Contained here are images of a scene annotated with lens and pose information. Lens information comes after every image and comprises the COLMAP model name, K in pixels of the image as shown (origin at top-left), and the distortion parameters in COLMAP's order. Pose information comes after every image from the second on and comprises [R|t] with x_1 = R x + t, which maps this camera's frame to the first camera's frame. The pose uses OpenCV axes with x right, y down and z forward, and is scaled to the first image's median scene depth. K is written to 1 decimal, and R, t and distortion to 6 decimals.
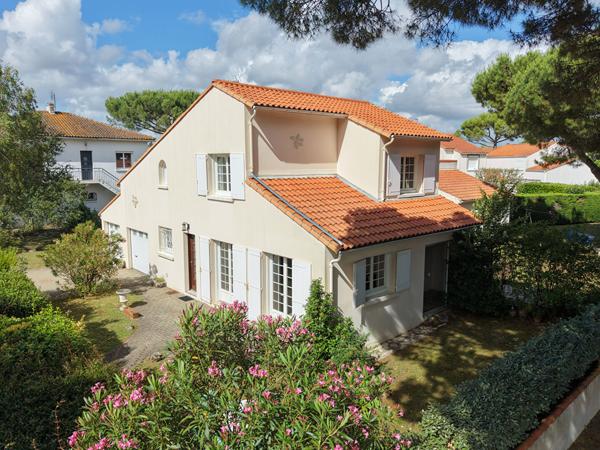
lens RADIAL K [[423.8, 0, 300.0], [0, 423.8, 225.0], [0, 0, 1]] dist [0.024747, 0.000313]
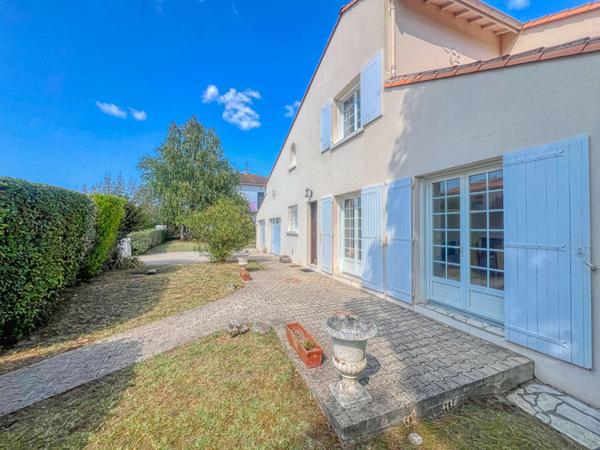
lens RADIAL K [[237.3, 0, 300.0], [0, 237.3, 225.0], [0, 0, 1]] dist [-0.008418, 0.000586]
pose [[0.936266, -0.005827, -0.351245, -0.101308], [-0.047657, 0.988512, -0.143432, 0.153782], [0.348045, 0.151030, 0.925232, 0.514158]]
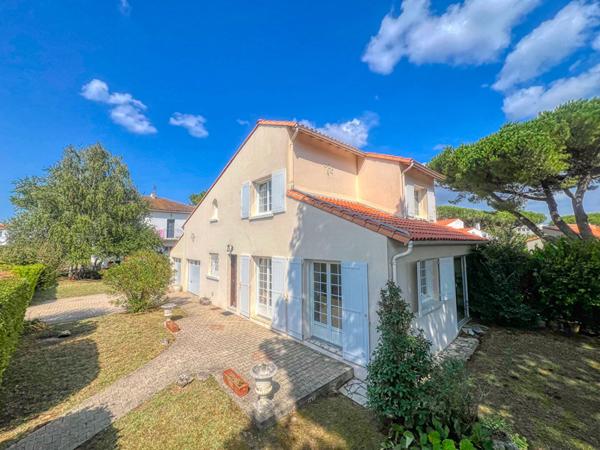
lens RADIAL K [[237.3, 0, 300.0], [0, 237.3, 225.0], [0, 0, 1]] dist [-0.008418, 0.000586]
pose [[0.999951, -0.008092, 0.005665, -0.081019], [0.009126, 0.976281, -0.216314, 0.085079], [-0.003780, 0.216356, 0.976307, 0.353880]]
